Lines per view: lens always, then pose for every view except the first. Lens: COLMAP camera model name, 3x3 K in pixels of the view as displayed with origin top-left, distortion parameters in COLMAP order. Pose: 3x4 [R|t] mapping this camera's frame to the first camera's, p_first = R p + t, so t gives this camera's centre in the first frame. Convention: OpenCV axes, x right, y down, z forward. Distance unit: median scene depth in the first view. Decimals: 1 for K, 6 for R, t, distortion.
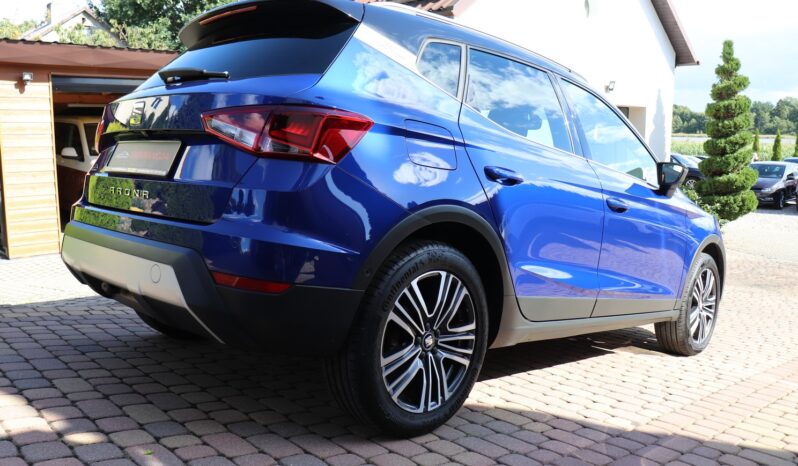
lens RADIAL K [[658.4, 0, 396.1], [0, 658.4, 229.9], [0, 0, 1]] dist [-0.186833, 0.178124]
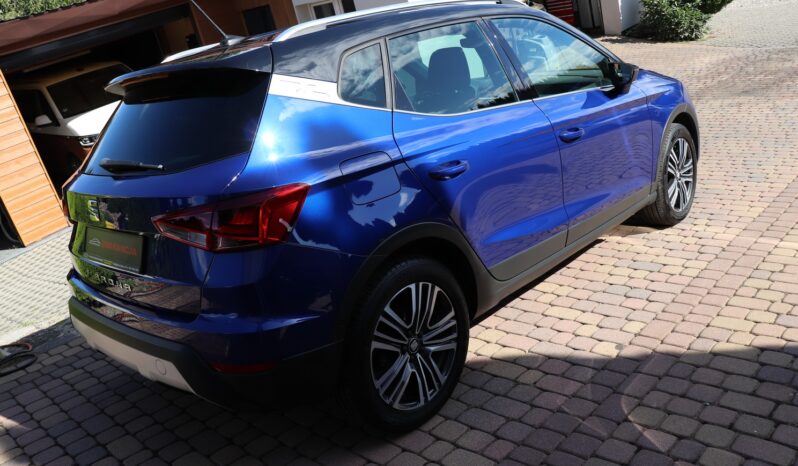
lens RADIAL K [[658.4, 0, 396.1], [0, 658.4, 229.9], [0, 0, 1]] dist [-0.186833, 0.178124]
pose [[0.969052, -0.242370, -0.046856, 0.110653], [0.246485, 0.939571, 0.237595, -0.264188], [-0.013561, -0.241791, 0.970234, -0.027311]]
